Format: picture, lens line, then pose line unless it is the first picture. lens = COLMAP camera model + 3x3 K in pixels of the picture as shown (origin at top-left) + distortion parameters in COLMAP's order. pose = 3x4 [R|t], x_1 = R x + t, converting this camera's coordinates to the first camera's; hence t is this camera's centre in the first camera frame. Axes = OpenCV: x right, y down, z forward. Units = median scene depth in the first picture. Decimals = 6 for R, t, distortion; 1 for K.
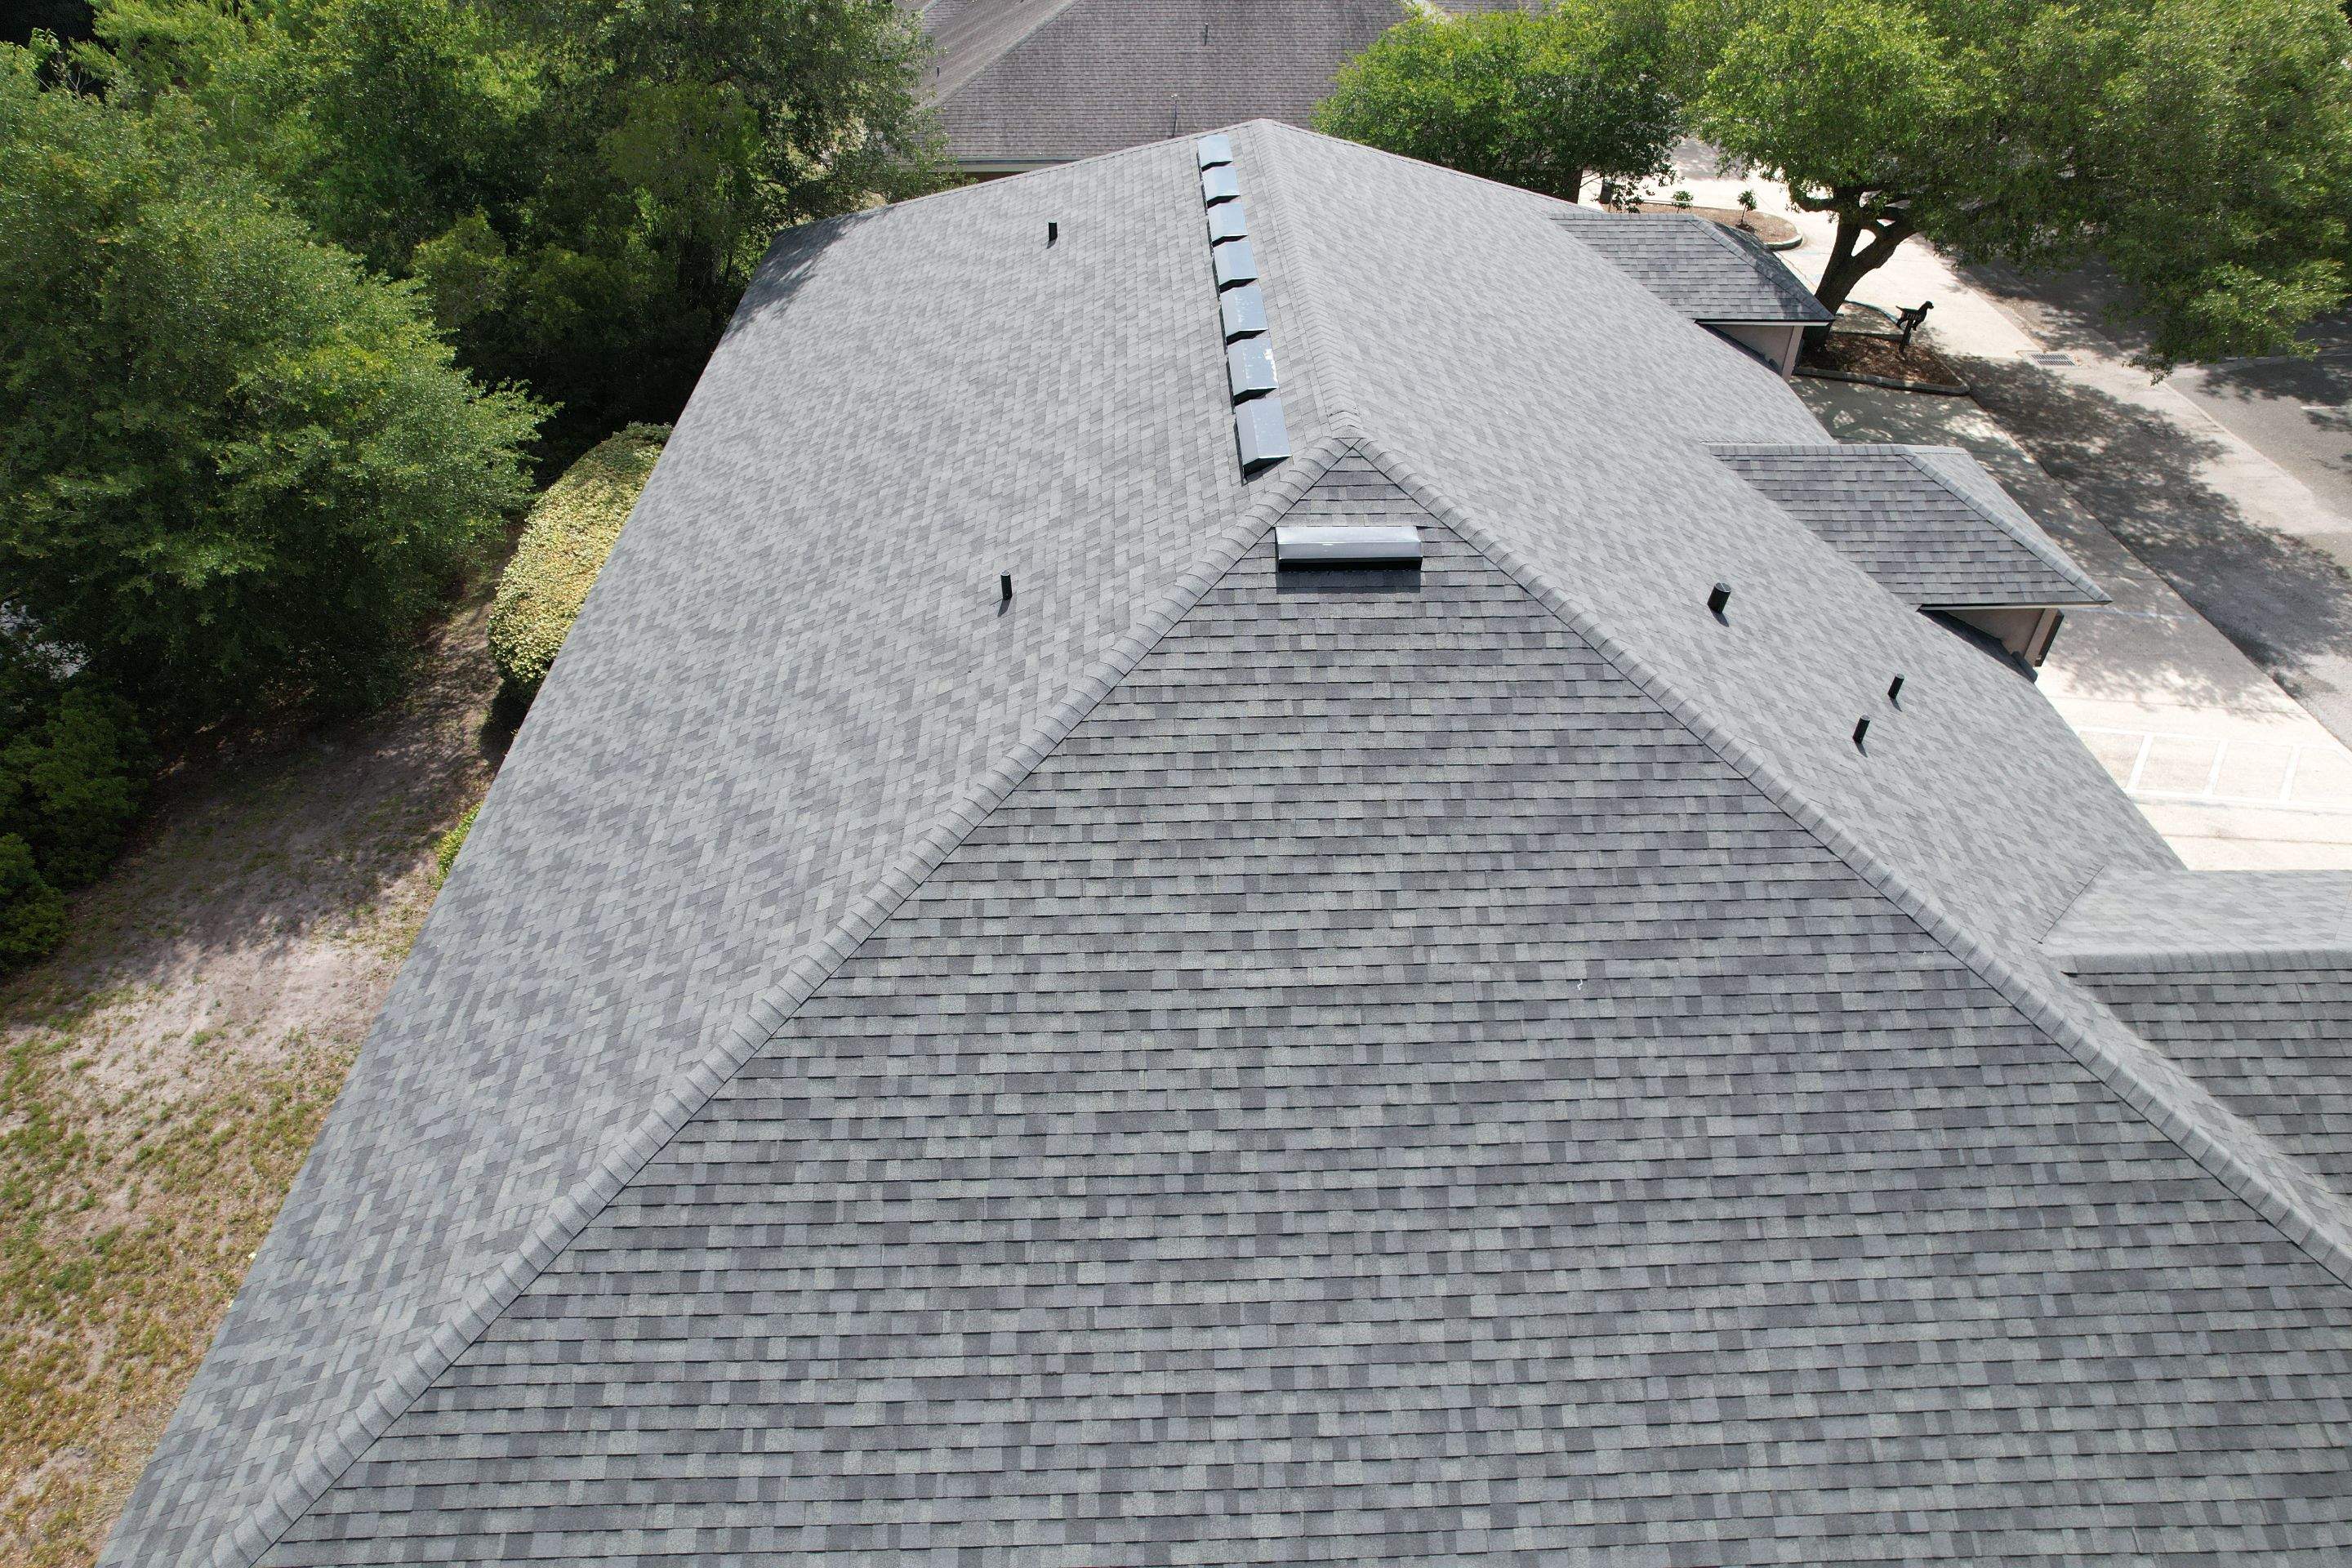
lens RADIAL K [[1510.1, 0, 1176.0], [0, 1510.1, 784.0], [0, 0, 1]] dist [-0.070615, 0.059454]
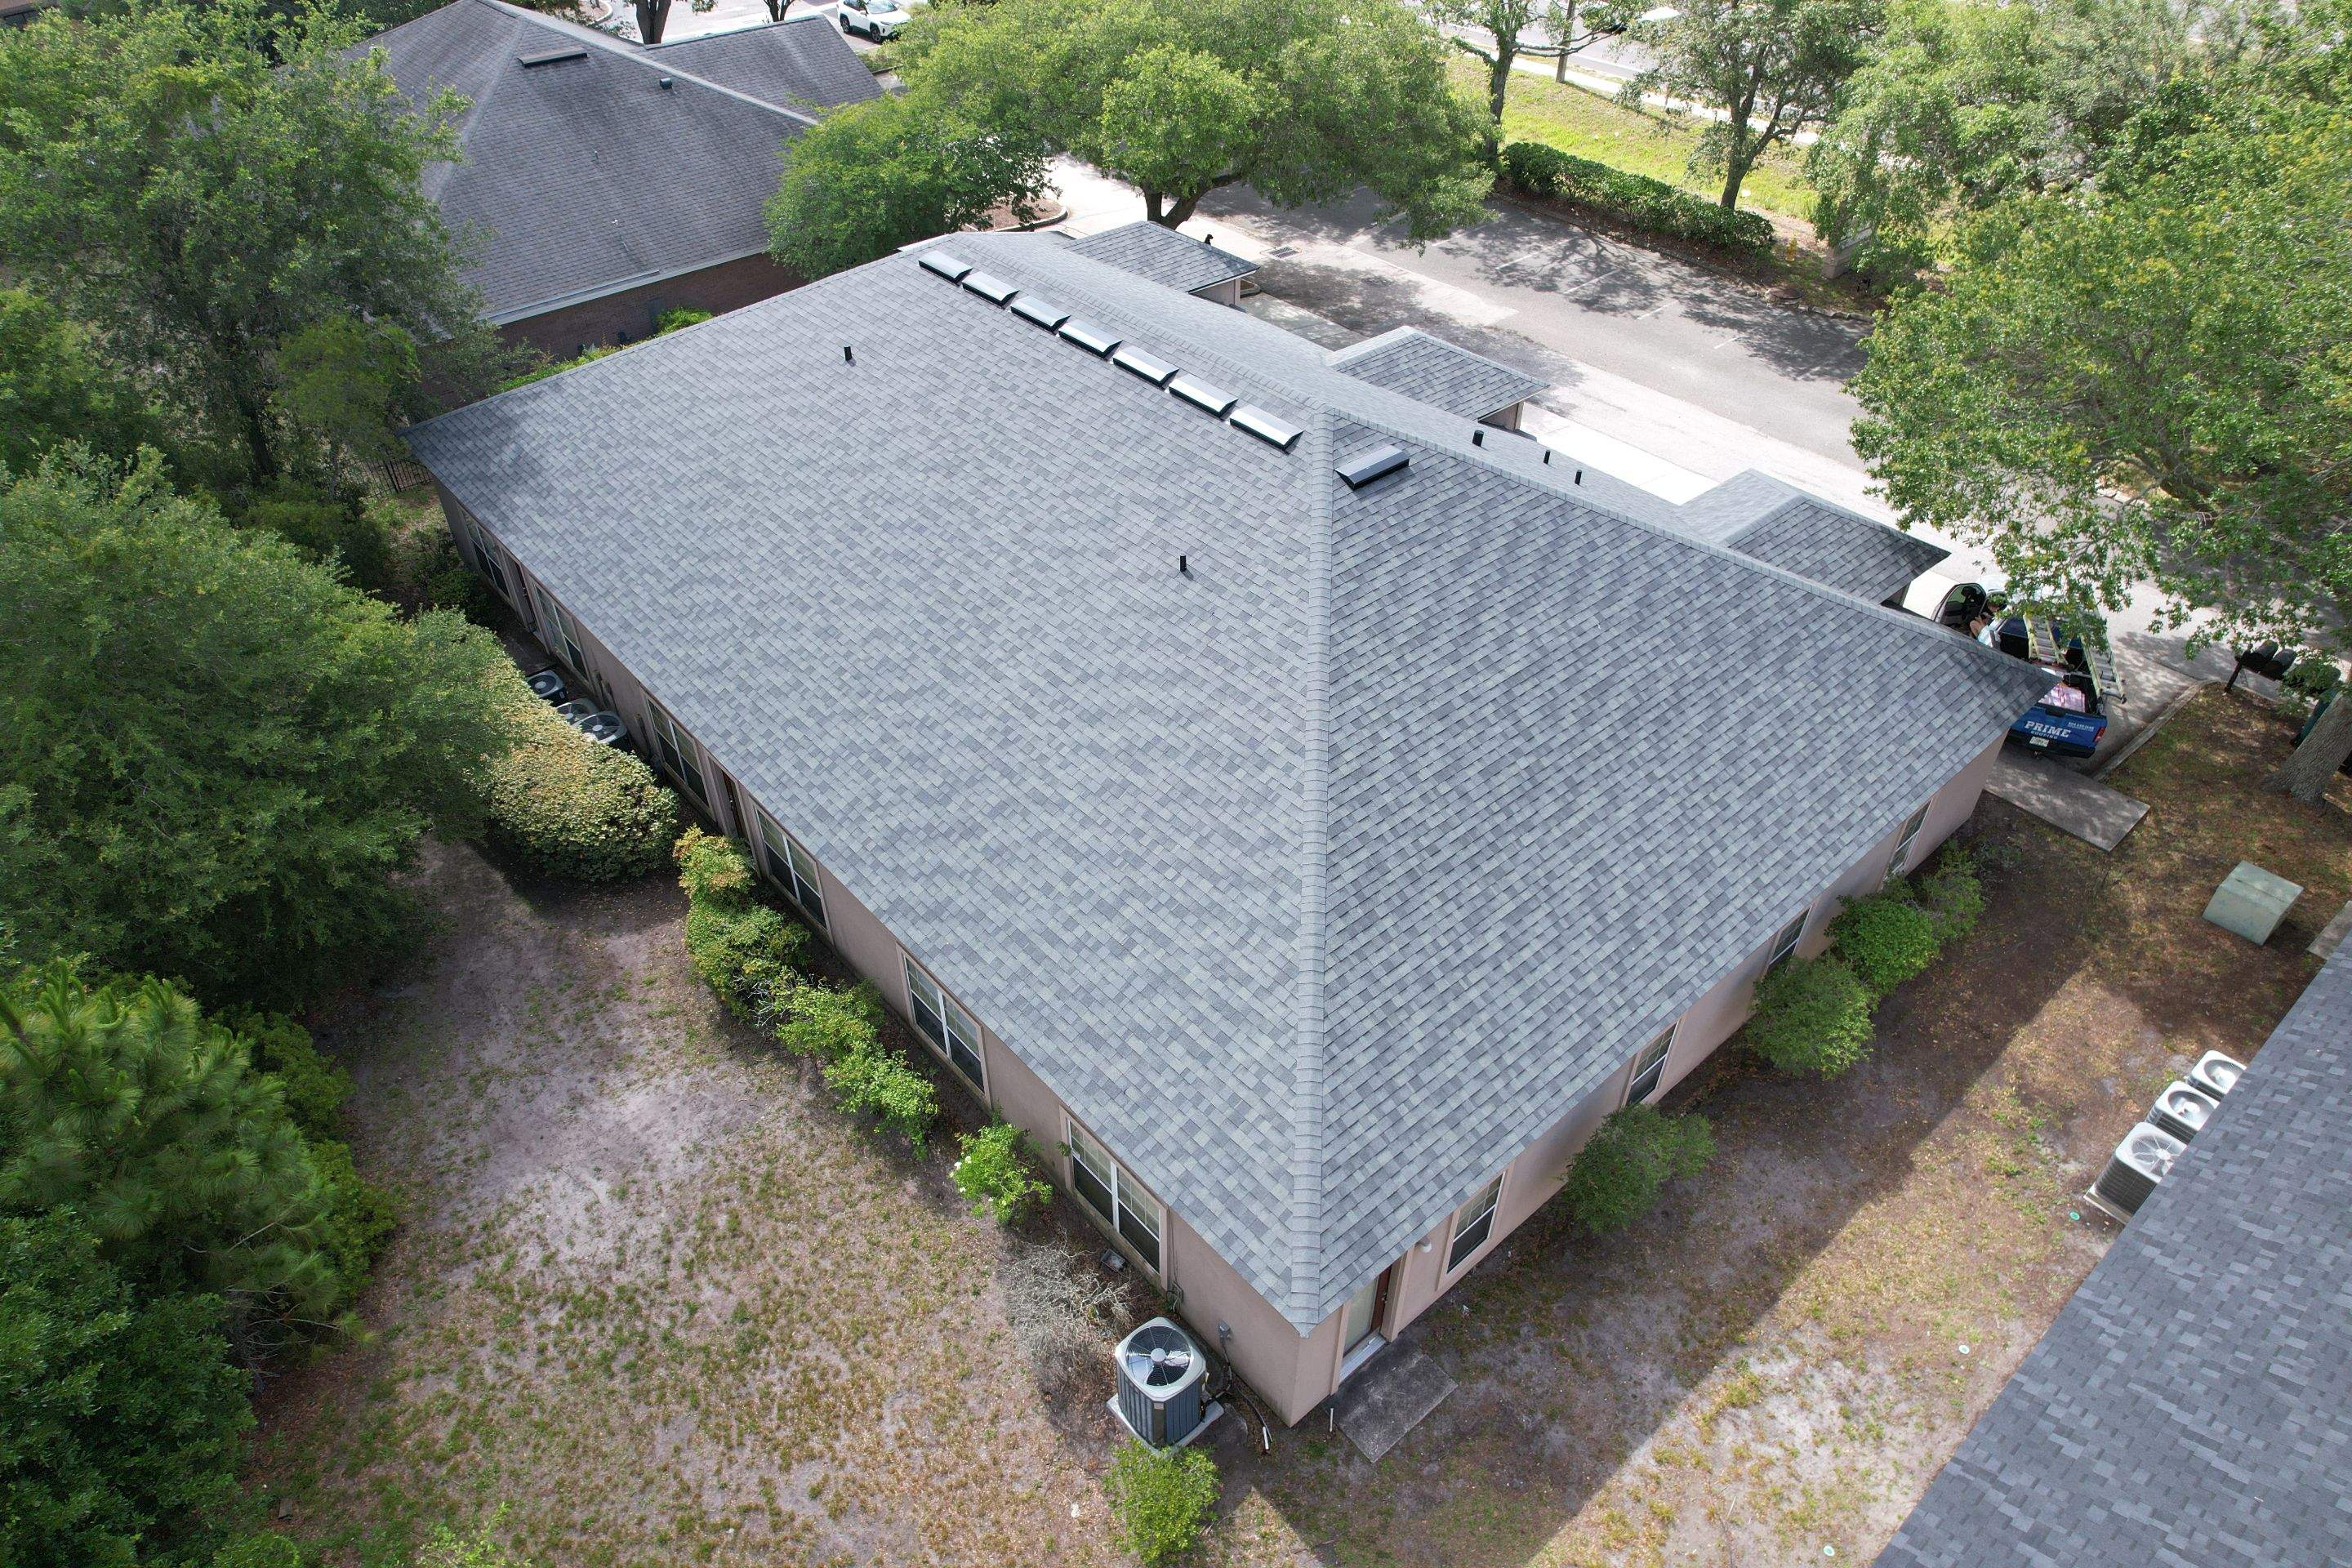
lens RADIAL K [[1510.1, 0, 1176.0], [0, 1510.1, 784.0], [0, 0, 1]] dist [-0.070615, 0.059454]
pose [[0.776355, -0.407306, 0.481014, -1.183521], [0.399279, 0.908311, 0.124693, -0.145958], [-0.487699, 0.095253, 0.867800, -0.425229]]
